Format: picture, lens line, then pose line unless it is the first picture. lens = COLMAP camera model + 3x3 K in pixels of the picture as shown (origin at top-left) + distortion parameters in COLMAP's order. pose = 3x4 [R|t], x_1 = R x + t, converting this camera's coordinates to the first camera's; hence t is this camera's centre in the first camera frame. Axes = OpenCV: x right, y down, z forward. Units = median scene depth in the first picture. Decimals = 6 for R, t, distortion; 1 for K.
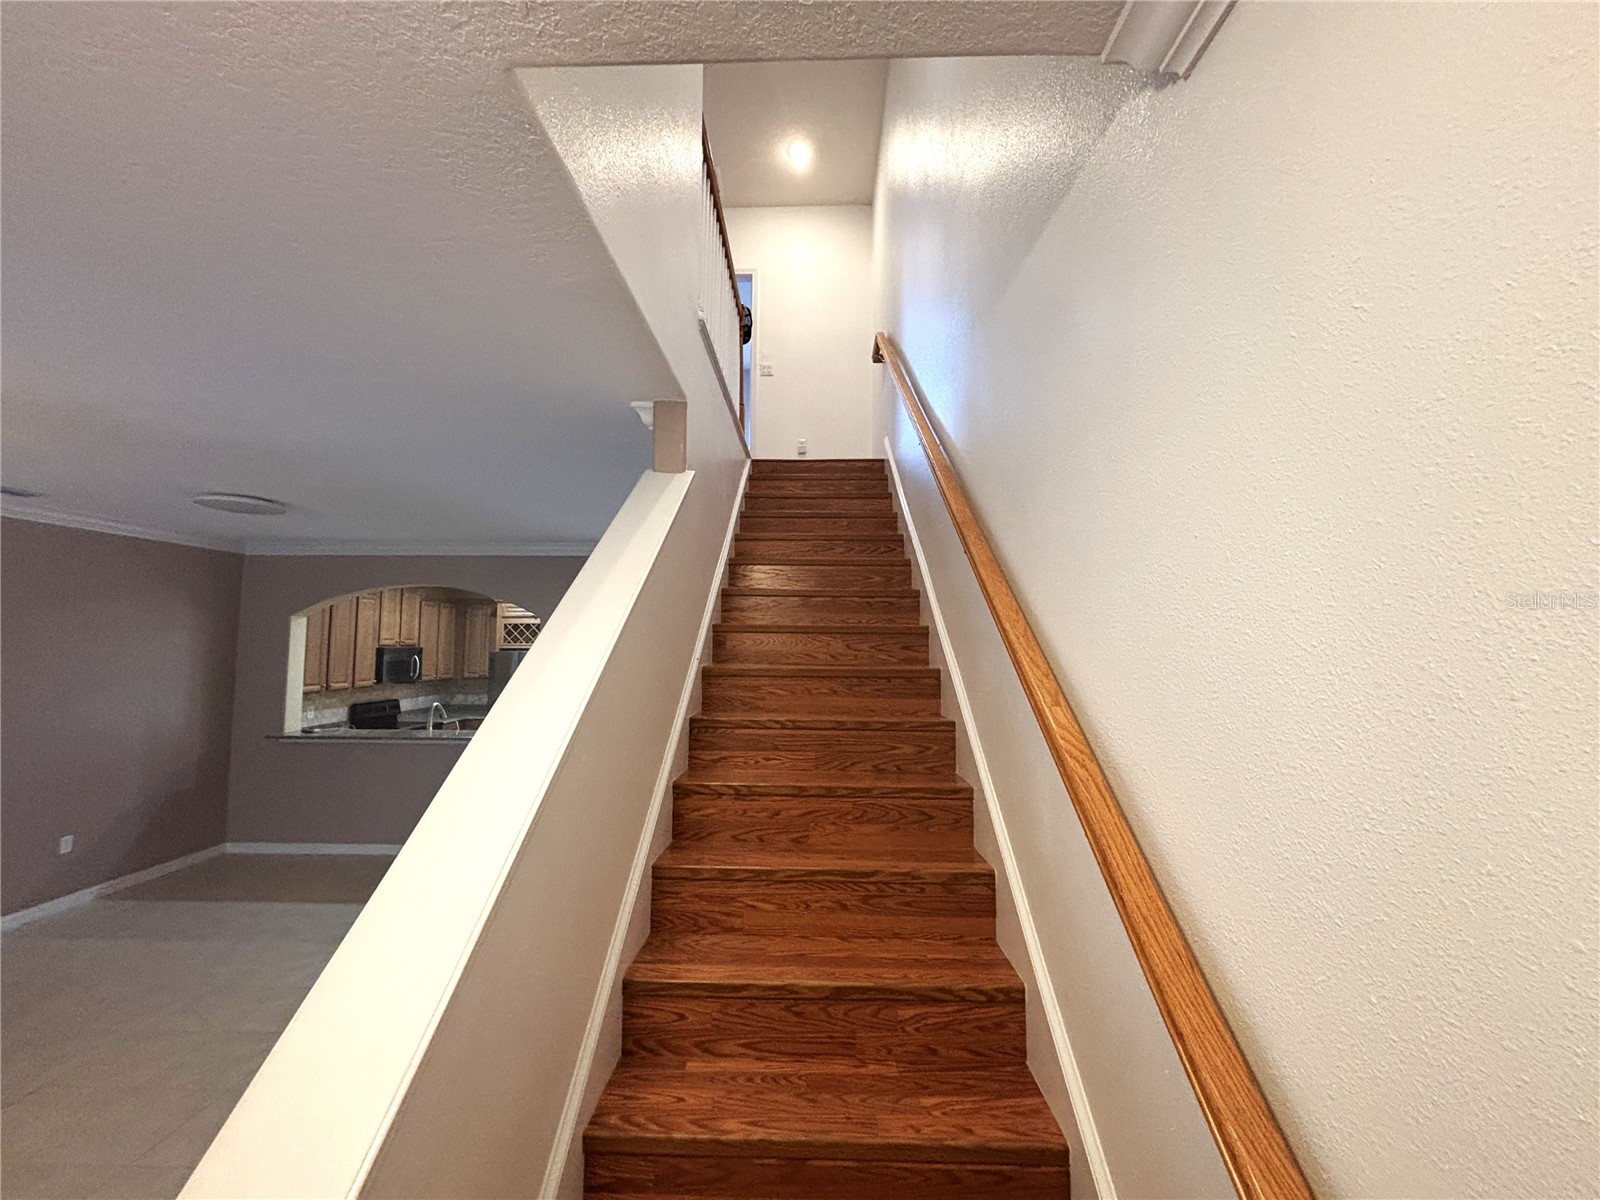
lens RADIAL K [[644.4, 0, 799.0], [0, 644.4, 599.1], [0, 0, 1]] dist [0.004044, -0.002470]
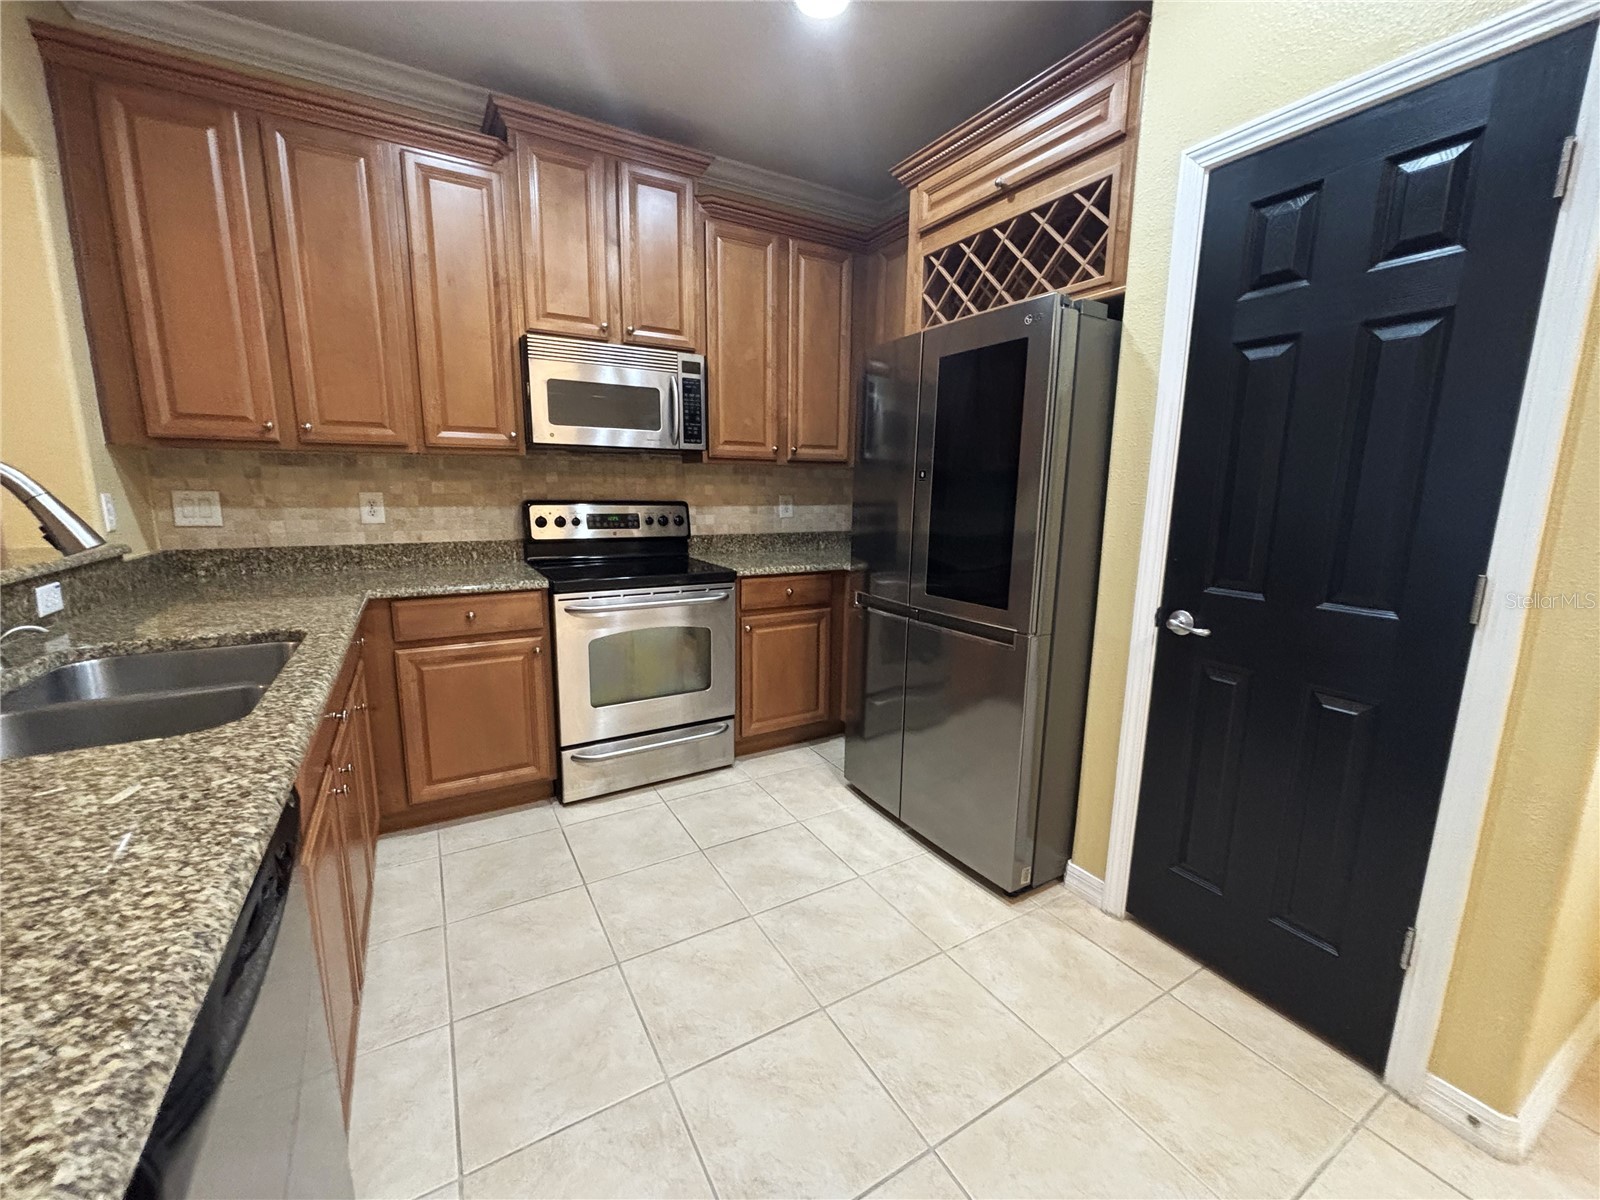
lens RADIAL K [[644.4, 0, 803.2], [0, 644.4, 596.7], [0, 0, 1]] dist [0.004044, -0.002470]
pose [[0.535611, 0.146992, -0.831574, -0.228988], [0.048728, 0.977714, 0.204210, 0.126205], [0.843058, -0.149898, 0.516511, 0.794635]]
